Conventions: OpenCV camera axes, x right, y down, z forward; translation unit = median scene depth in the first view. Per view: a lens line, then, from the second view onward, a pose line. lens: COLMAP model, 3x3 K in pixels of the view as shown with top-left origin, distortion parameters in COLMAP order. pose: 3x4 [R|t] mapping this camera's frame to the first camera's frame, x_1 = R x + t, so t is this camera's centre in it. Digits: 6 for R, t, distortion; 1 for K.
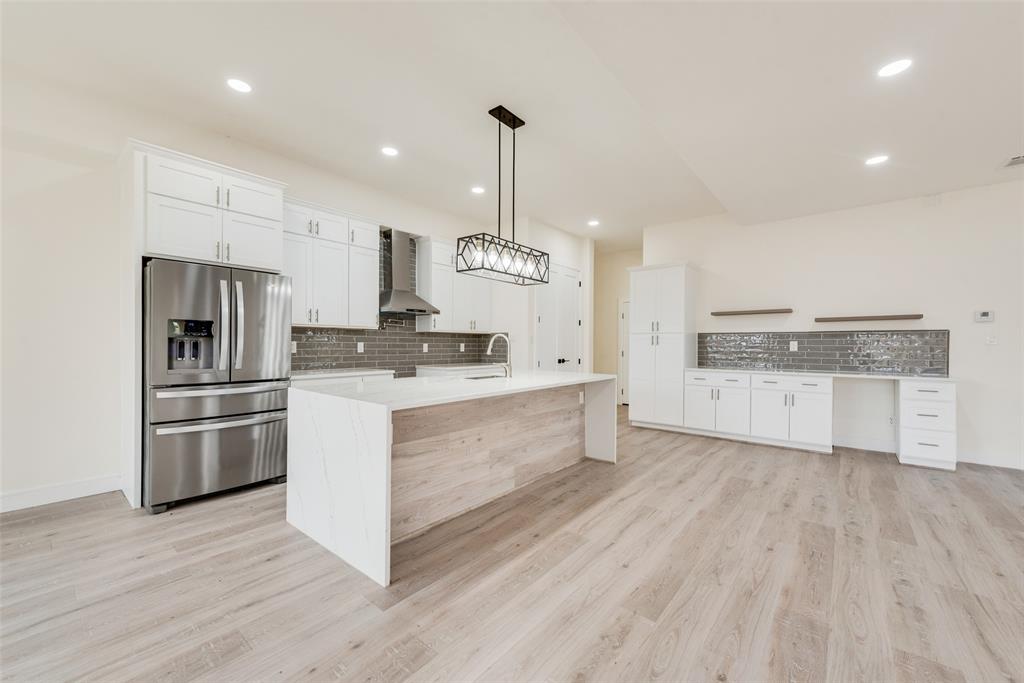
lens RADIAL K [[396.4, 0, 504.1], [0, 396.4, 344.0], [0, 0, 1]] dist [0.004170, 0.000191]
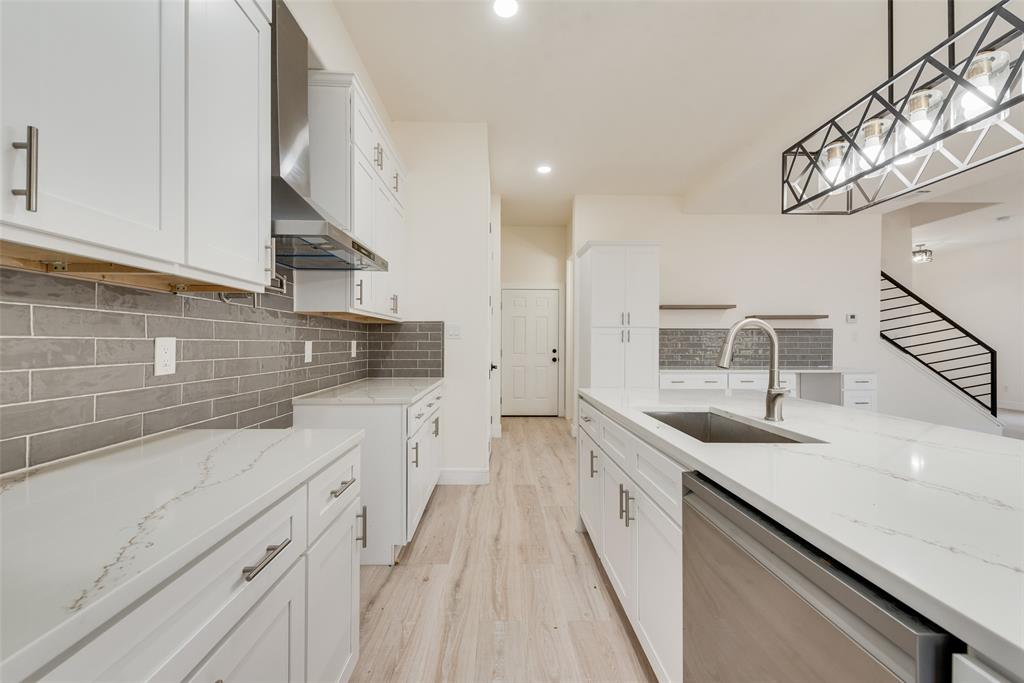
lens RADIAL K [[396.4, 0, 511.7], [0, 396.4, 344.2], [0, 0, 1]] dist [0.004170, 0.000191]
pose [[0.753630, -0.007913, 0.657251, -0.315155], [-0.000576, 0.999919, 0.012699, -0.003333], [-0.657298, -0.009949, 0.753565, 0.564723]]
